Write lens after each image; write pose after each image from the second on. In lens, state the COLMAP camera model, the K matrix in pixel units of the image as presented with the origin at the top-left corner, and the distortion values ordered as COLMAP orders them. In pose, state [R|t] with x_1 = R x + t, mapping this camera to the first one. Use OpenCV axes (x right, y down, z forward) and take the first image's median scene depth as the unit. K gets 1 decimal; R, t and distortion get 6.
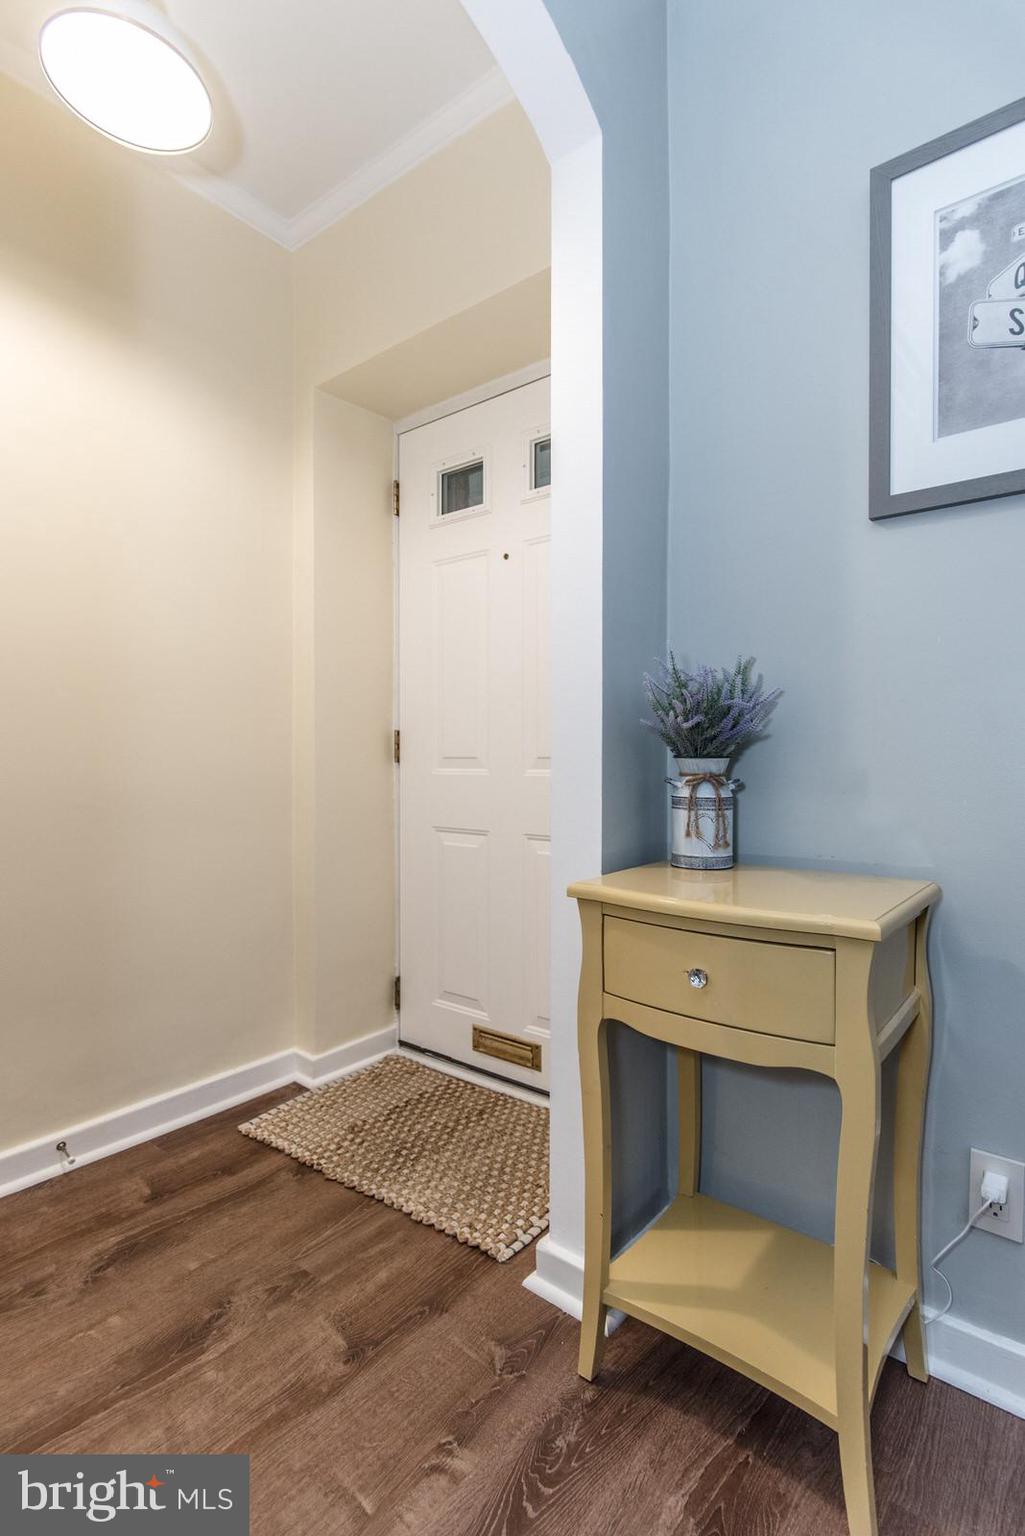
lens RADIAL K [[743.2, 0, 513.0], [0, 743.2, 762.8], [0, 0, 1]] dist [-0.000040, 0.000772]
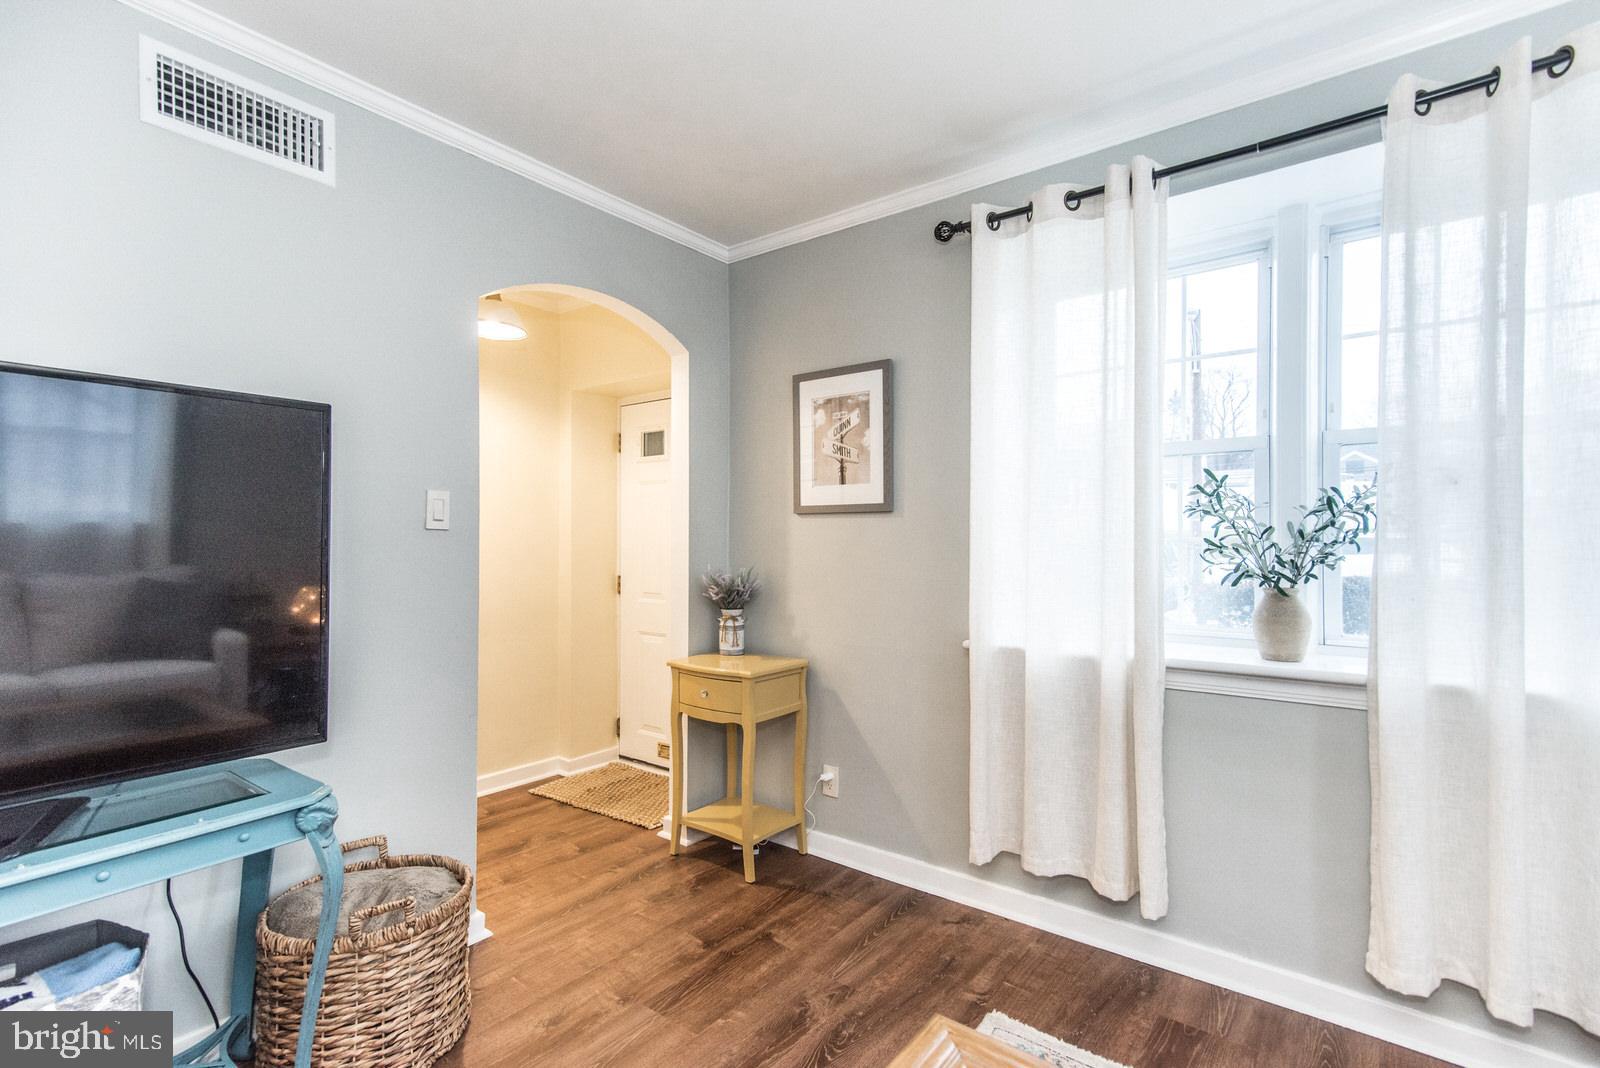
lens RADIAL K [[774.2, 0, 798.2], [0, 774.2, 538.6], [0, 0, 1]] dist [-0.000040, 0.000772]
pose [[0.999876, 0.004656, 0.015052, 0.390042], [-0.004512, 0.999944, -0.009598, -0.189008], [-0.015096, 0.009529, 0.999841, -1.350679]]
